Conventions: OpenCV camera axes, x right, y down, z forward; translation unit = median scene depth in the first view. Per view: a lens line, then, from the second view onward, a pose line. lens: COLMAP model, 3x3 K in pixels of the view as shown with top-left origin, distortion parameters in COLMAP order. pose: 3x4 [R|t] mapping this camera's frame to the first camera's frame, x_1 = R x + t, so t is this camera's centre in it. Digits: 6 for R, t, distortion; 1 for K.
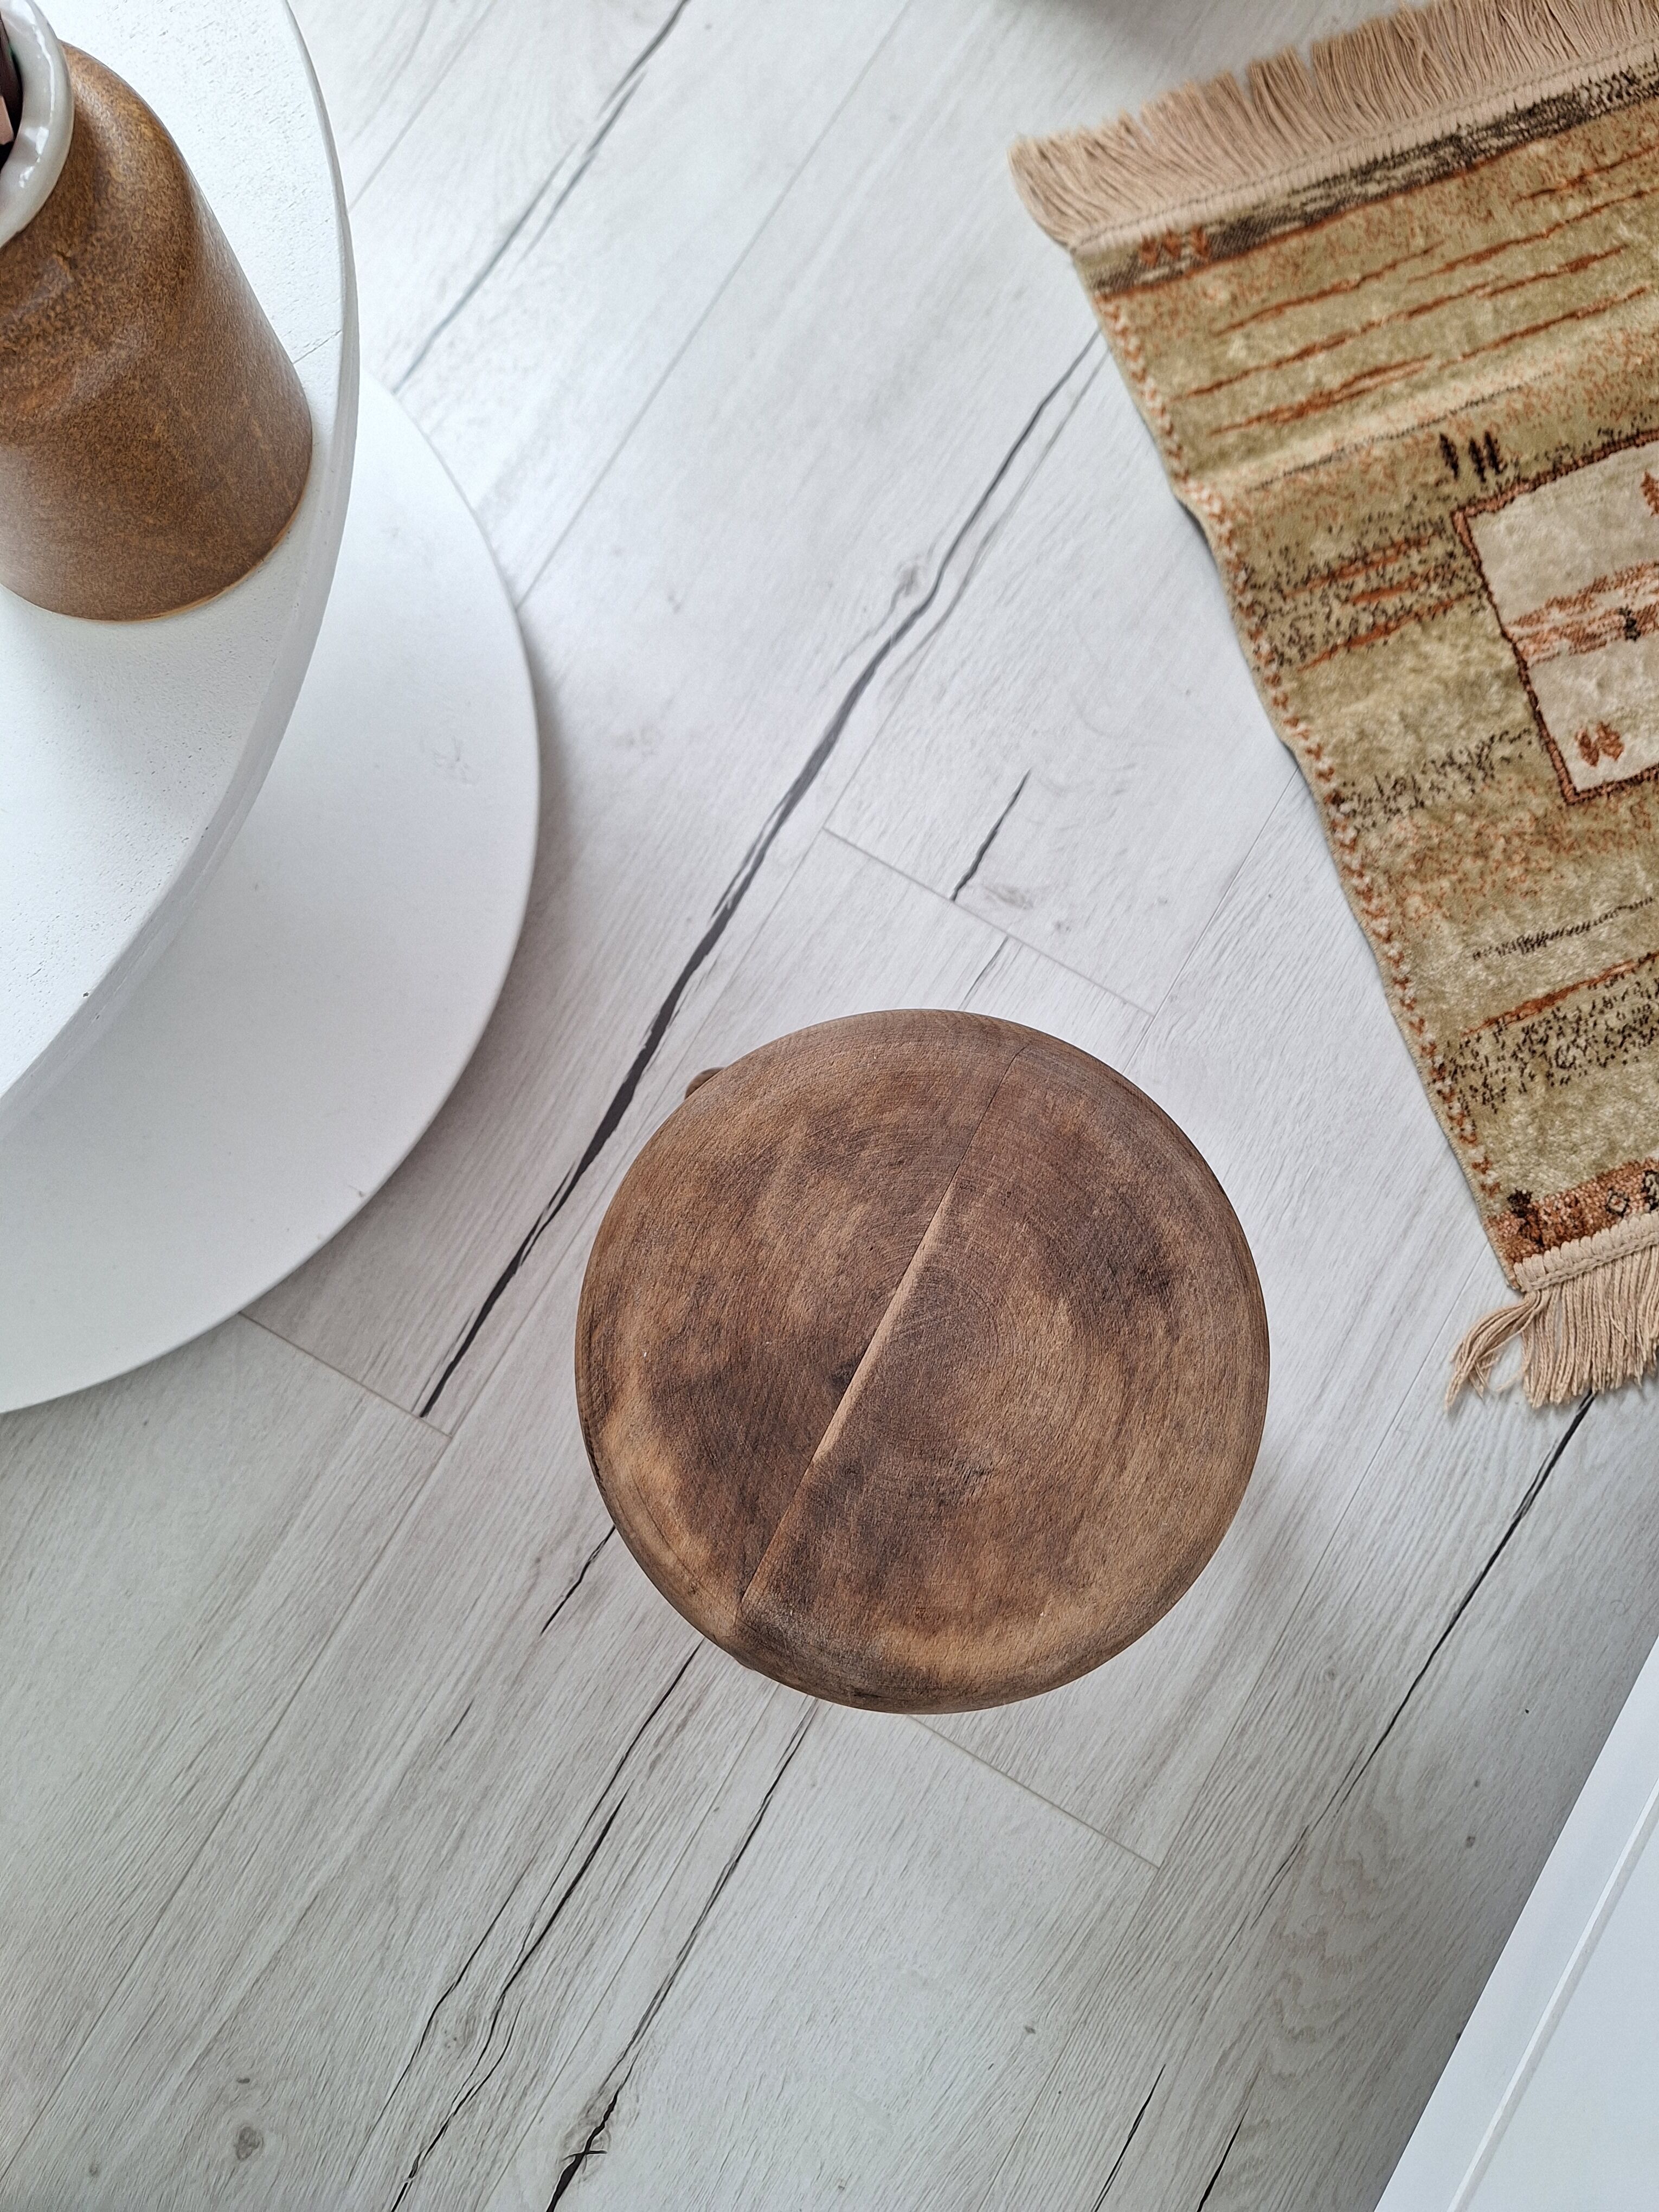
lens RADIAL K [[1568.2, 0, 835.4], [0, 1568.2, 1130.3], [0, 0, 1]] dist [0.062353, -0.094369]
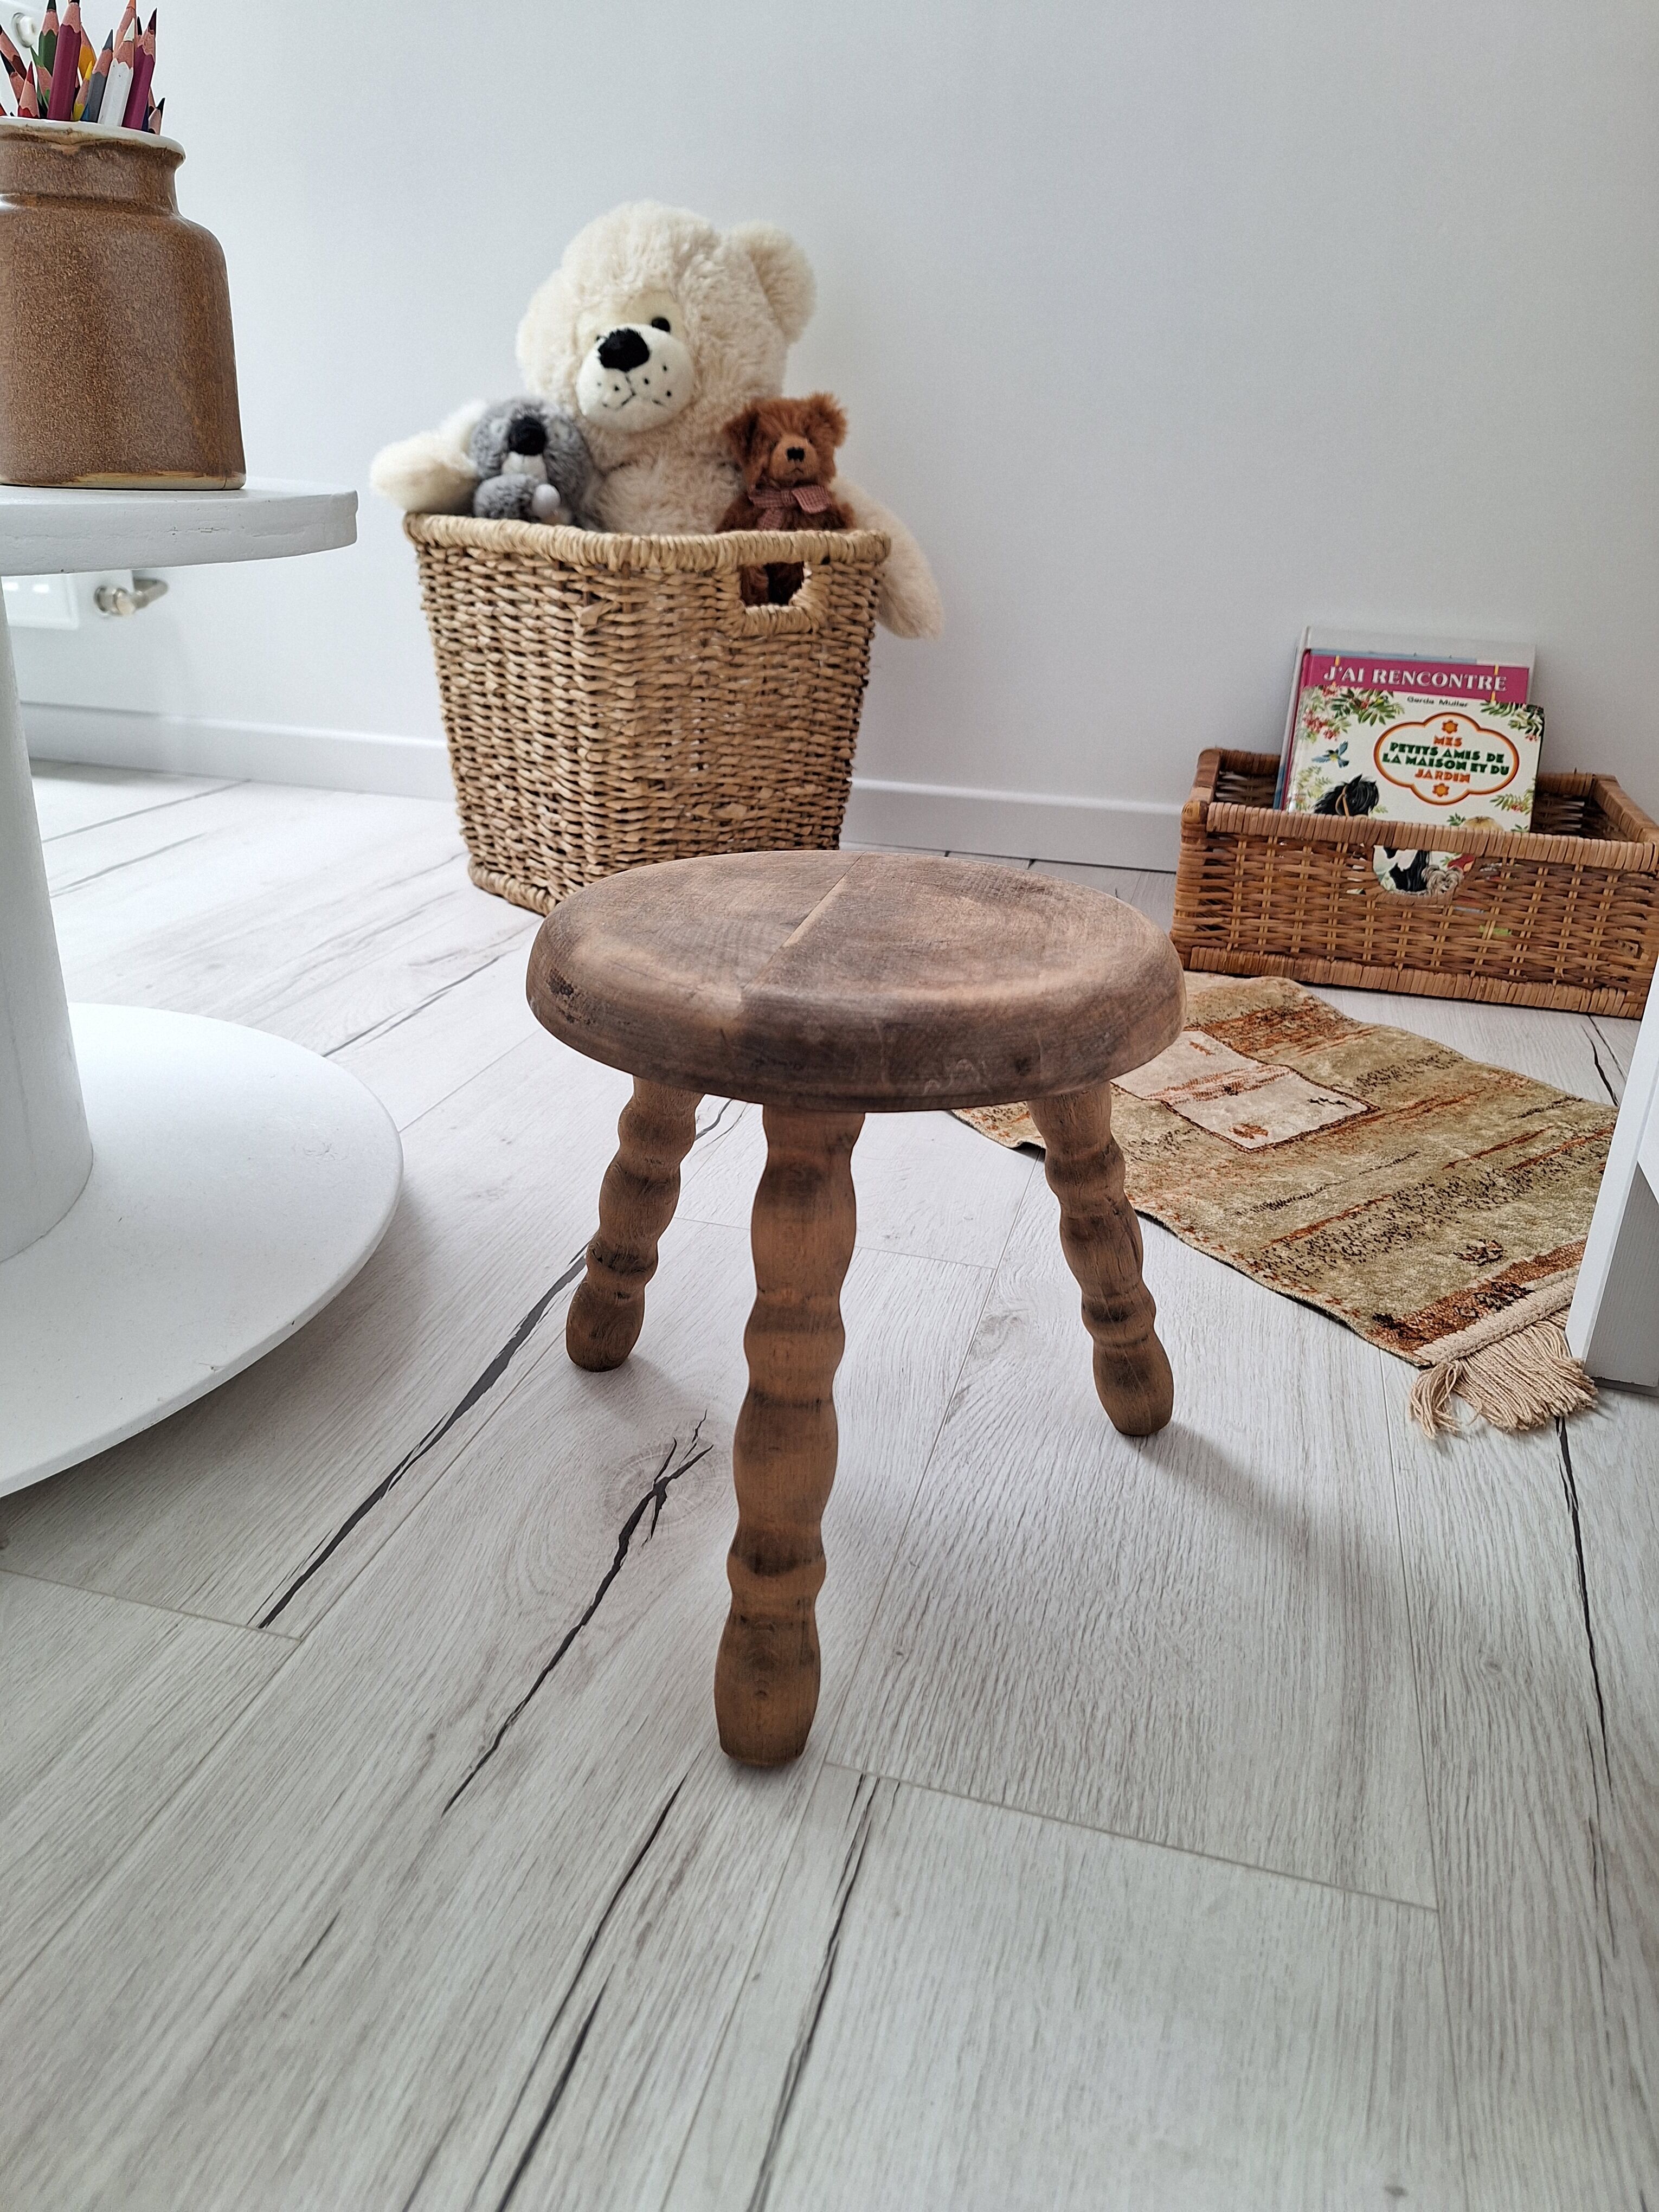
lens RADIAL K [[1568.2, 0, 843.1], [0, 1568.2, 1115.1], [0, 0, 1]] dist [0.062353, -0.094369]
pose [[0.963471, -0.082591, 0.254758, -0.170640], [0.261663, 0.492963, -0.829771, 0.779648], [-0.057055, 0.866121, 0.496567, 0.404654]]
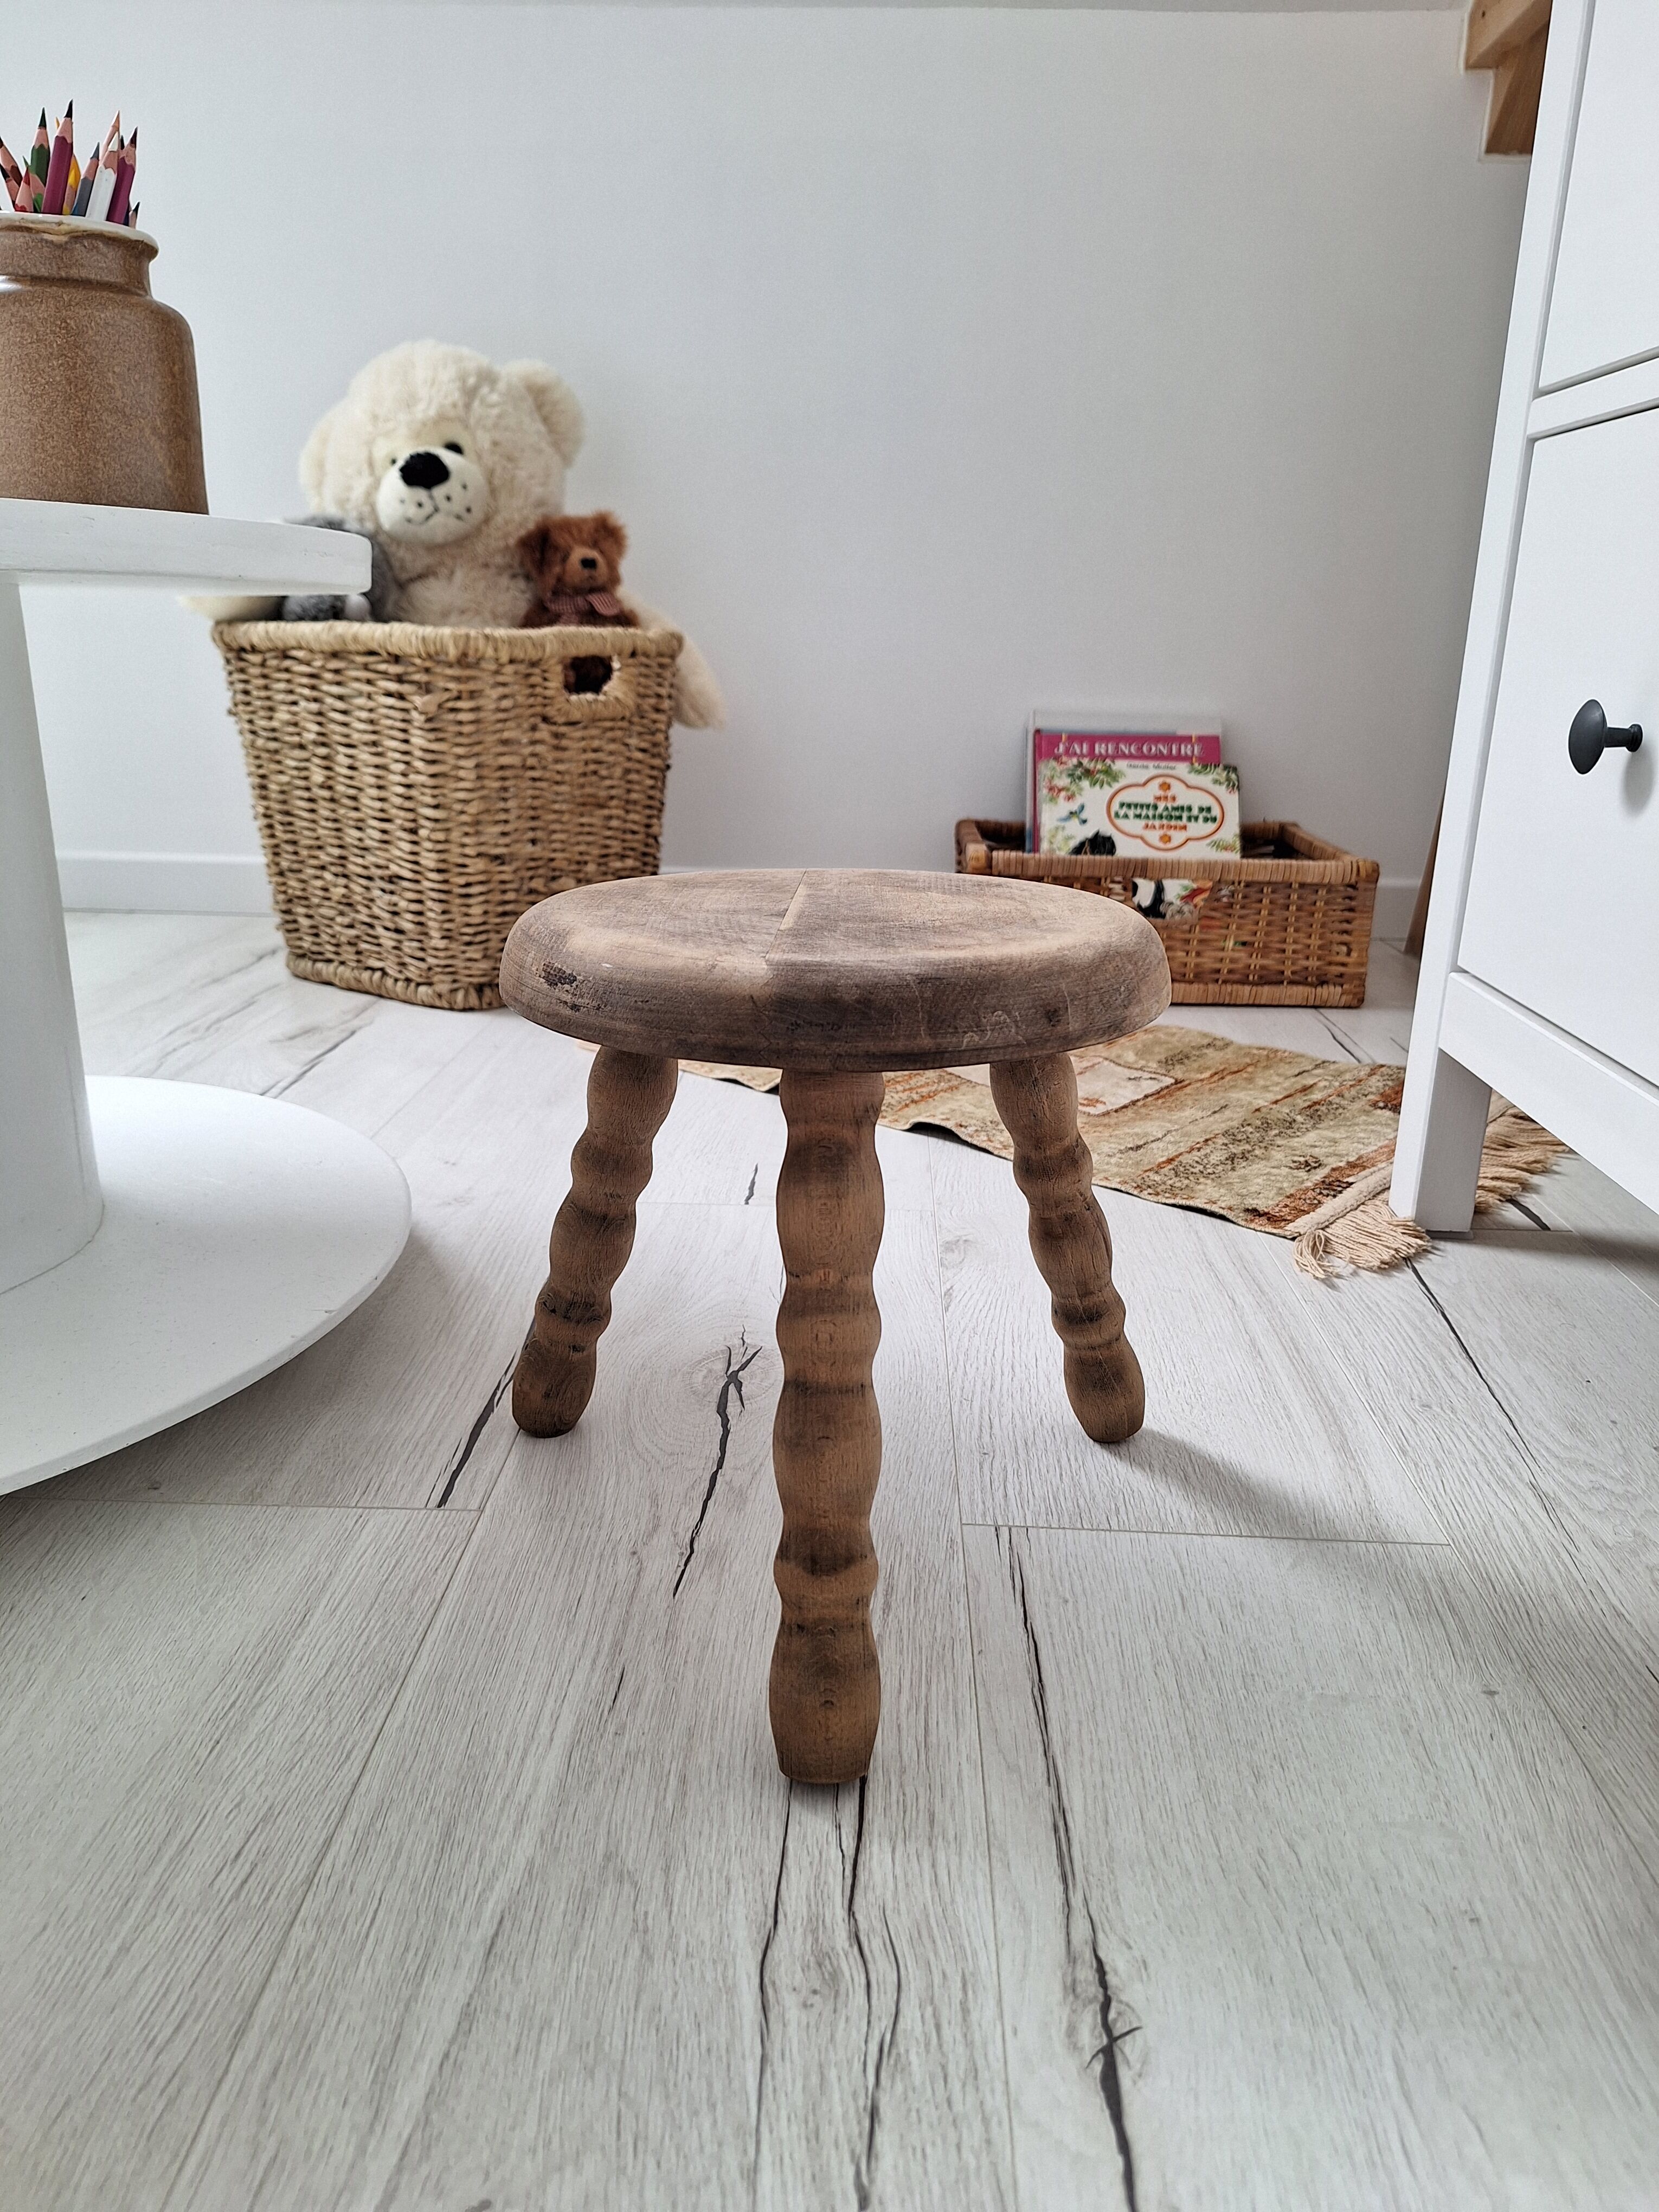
lens RADIAL K [[1568.2, 0, 850.2], [0, 1568.2, 1137.5], [0, 0, 1]] dist [0.062353, -0.094369]
pose [[0.874697, -0.145771, 0.462229, -0.441587], [0.480086, 0.391437, -0.785044, 0.893531], [-0.066497, 0.908586, 0.412371, 0.467079]]
